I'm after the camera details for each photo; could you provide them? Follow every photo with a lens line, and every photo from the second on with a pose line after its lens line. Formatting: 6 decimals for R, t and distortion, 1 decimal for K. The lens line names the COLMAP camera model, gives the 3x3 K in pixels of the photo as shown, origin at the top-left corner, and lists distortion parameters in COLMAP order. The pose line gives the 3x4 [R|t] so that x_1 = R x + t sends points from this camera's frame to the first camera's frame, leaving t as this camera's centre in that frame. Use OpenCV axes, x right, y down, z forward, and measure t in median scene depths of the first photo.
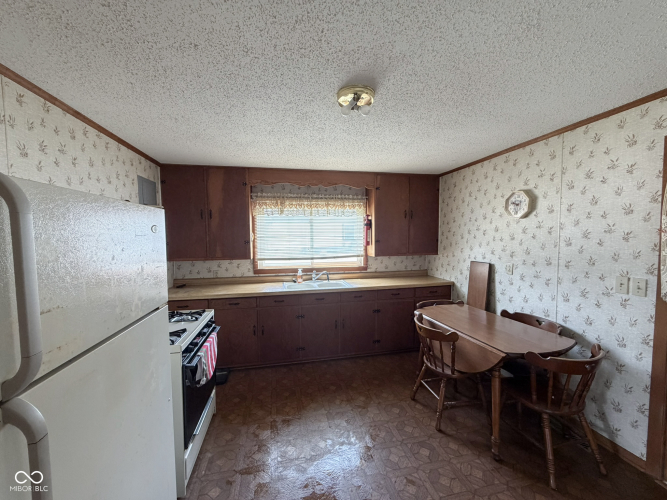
lens RADIAL K [[269.8, 0, 327.0], [0, 269.8, 248.3], [0, 0, 1]] dist [0.002354, 0.000001]
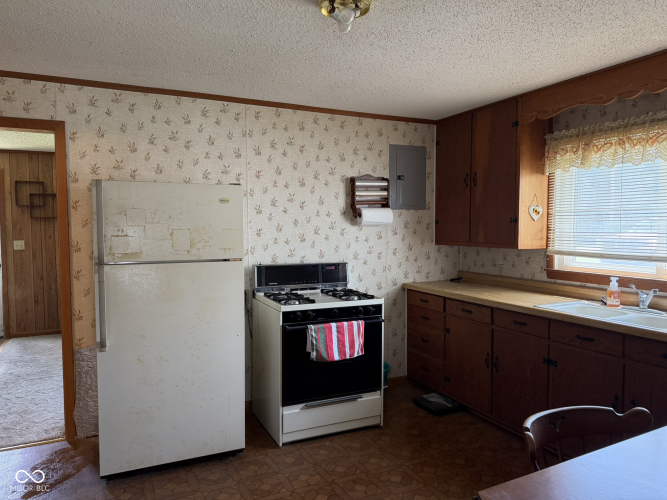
lens RADIAL K [[484.5, 0, 333.5], [0, 484.5, 250.0], [0, 0, 1]] dist [0.091153, -0.130387]
pose [[0.248152, 0.057390, -0.967020, 0.559630], [-0.047328, 0.997770, 0.047070, 0.009469], [0.967564, 0.034086, 0.250315, 0.276900]]
